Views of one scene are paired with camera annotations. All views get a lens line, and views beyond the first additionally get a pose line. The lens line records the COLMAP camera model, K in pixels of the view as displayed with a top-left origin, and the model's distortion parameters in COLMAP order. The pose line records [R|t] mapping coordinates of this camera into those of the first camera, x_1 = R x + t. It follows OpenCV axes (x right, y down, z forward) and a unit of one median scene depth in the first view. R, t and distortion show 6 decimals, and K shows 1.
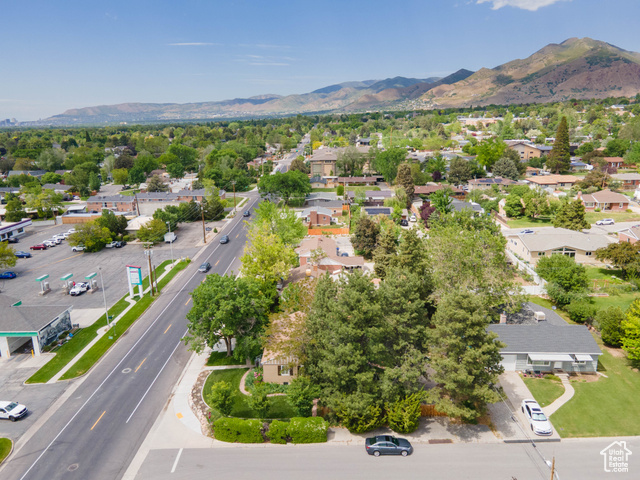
lens RADIAL K [[465.3, 0, 320.0], [0, 465.3, 240.0], [0, 0, 1]] dist [0.045282, 0.000426]
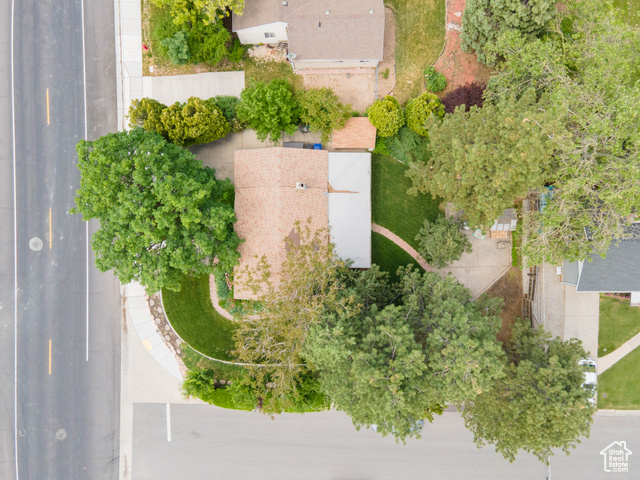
lens RADIAL K [[465.3, 0, 320.0], [0, 465.3, 240.0], [0, 0, 1]] dist [0.045282, 0.000426]
pose [[0.999909, -0.013490, -0.000497, 0.001770], [0.003442, 0.219219, 0.975670, -0.464140], [-0.013053, -0.975582, 0.219245, 1.018931]]
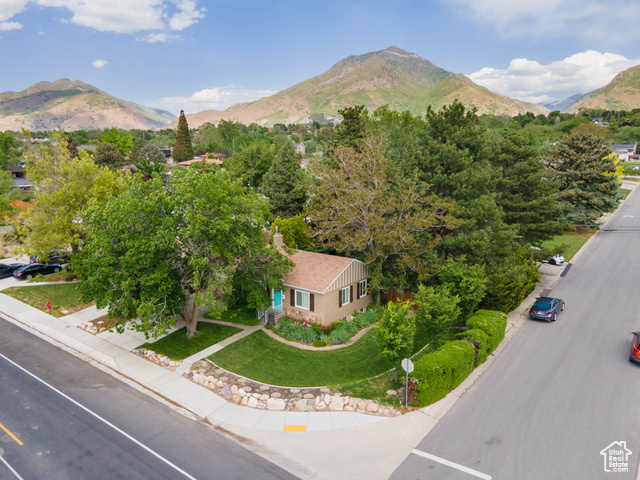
lens RADIAL K [[465.3, 0, 320.0], [0, 465.3, 240.0], [0, 0, 1]] dist [0.045282, 0.000426]
pose [[0.591324, -0.149728, 0.792412, -0.616271], [0.195371, 0.979939, 0.039369, 0.195059], [-0.782410, 0.131534, 0.608714, 0.711479]]
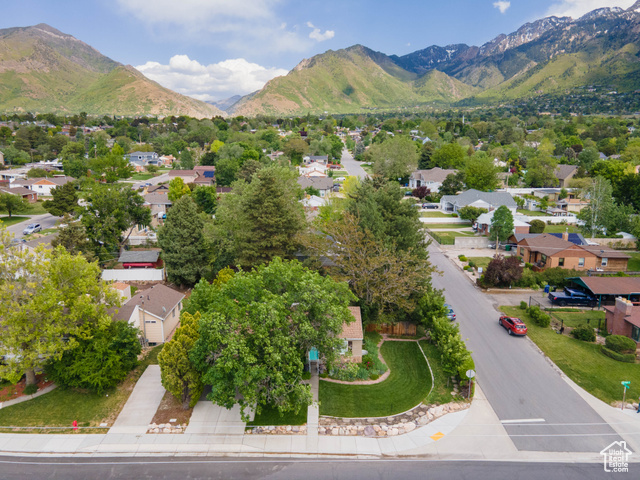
lens RADIAL K [[465.3, 0, 320.0], [0, 465.3, 240.0], [0, 0, 1]] dist [0.045282, 0.000426]
pose [[-0.016589, -0.197287, 0.980205, -0.901835], [0.242655, 0.950238, 0.195362, -0.052851], [-0.969971, 0.241093, 0.032109, 1.097369]]
